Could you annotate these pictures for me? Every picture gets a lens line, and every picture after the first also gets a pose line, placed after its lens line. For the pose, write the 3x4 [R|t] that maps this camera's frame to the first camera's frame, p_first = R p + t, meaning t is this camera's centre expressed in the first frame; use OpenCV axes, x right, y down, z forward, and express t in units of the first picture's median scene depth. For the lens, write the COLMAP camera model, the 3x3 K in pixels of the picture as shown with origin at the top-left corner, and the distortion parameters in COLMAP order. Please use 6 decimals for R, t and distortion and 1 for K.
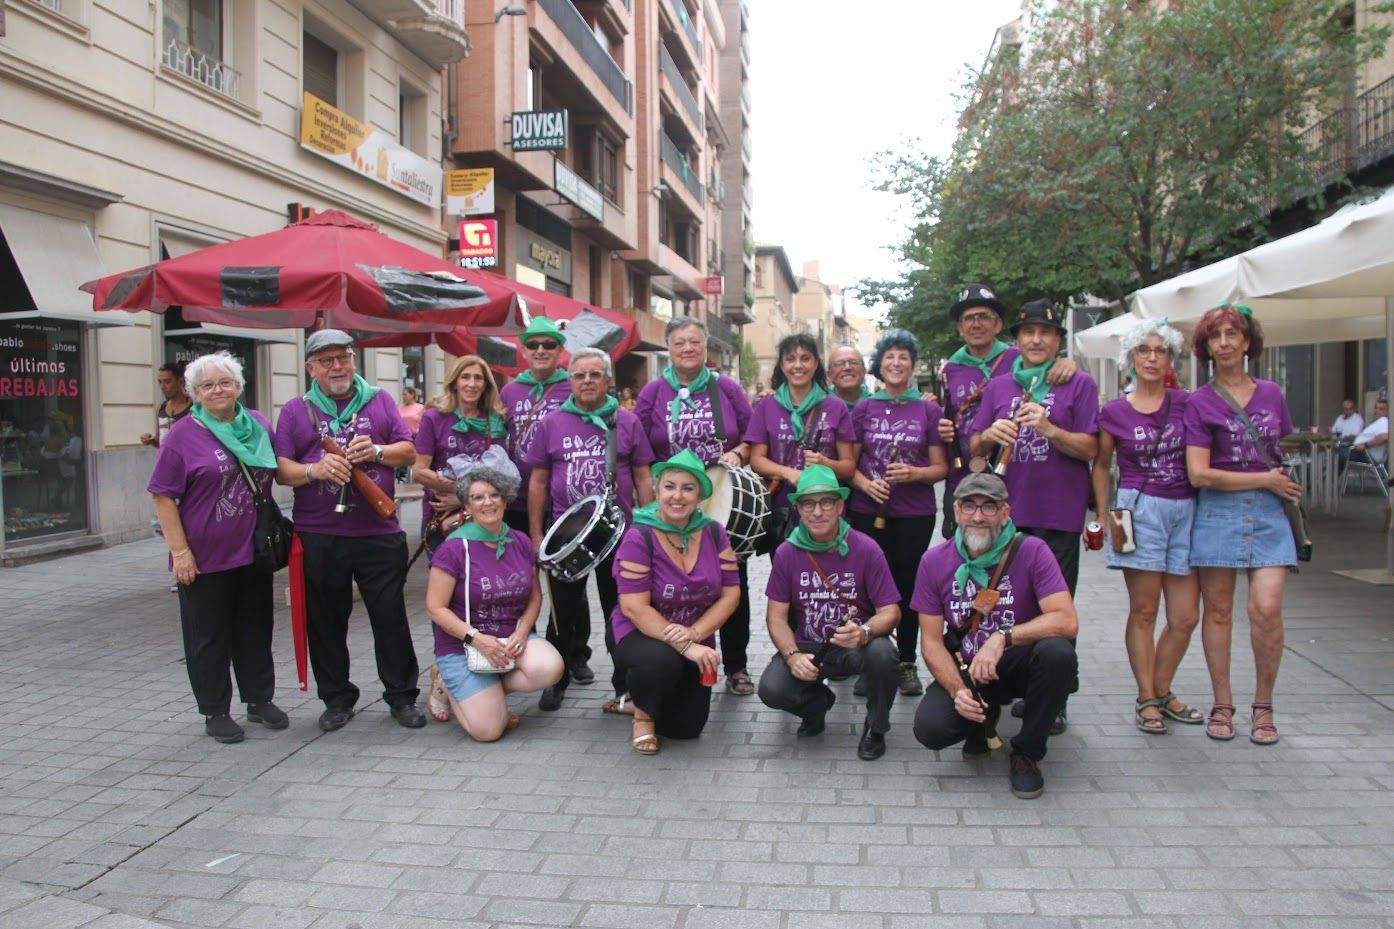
lens RADIAL K [[1110.4, 0, 678.4], [0, 1110.4, 464.1], [0, 0, 1]] dist [-0.200834, 0.123710]
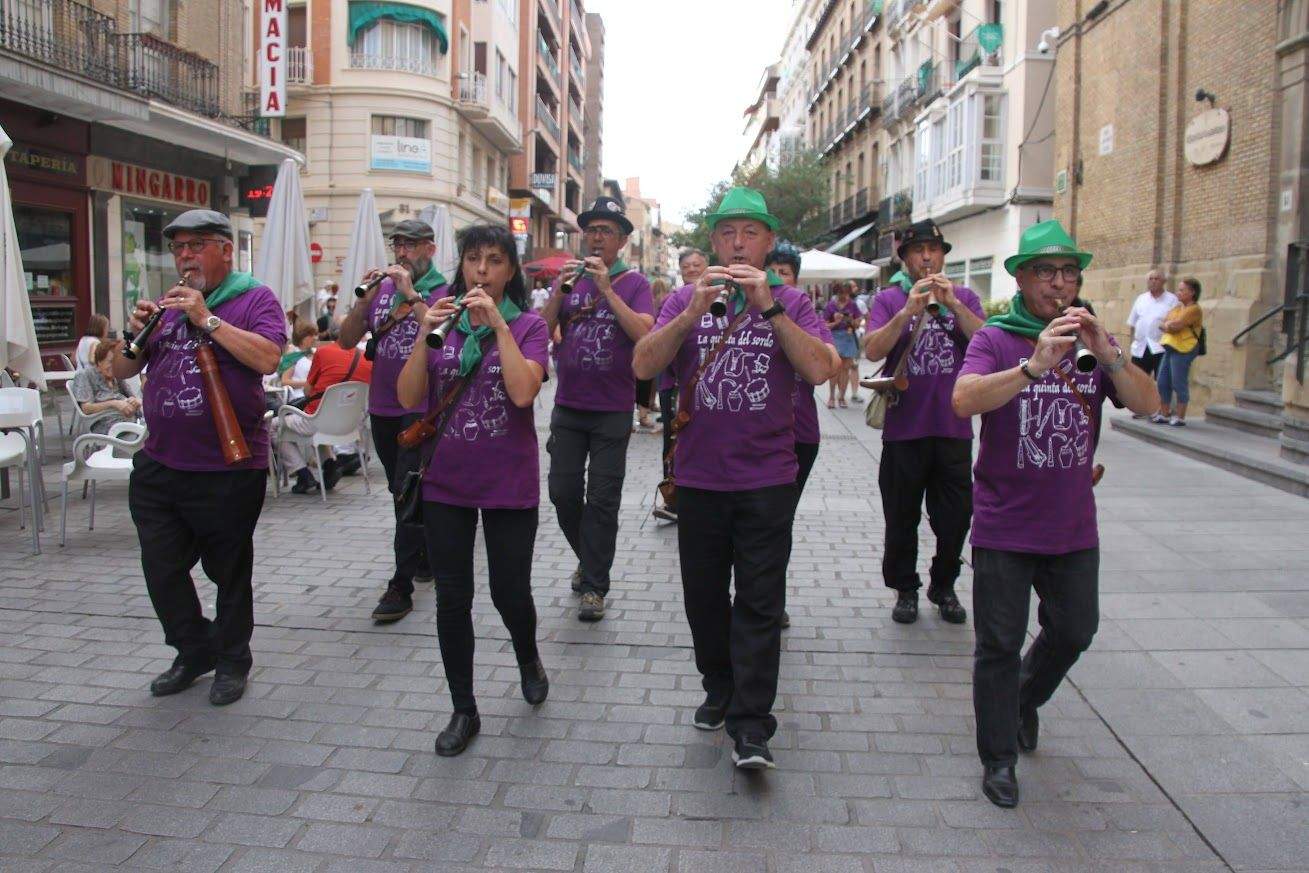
lens RADIAL K [[1042.6, 0, 637.0], [0, 1042.6, 436.1], [0, 0, 1]] dist [-0.200834, 0.123710]
pose [[0.990517, 0.024861, 0.135119, -0.094611], [-0.035872, 0.996175, 0.079674, 0.032479], [-0.132621, -0.083765, 0.987621, -0.599037]]
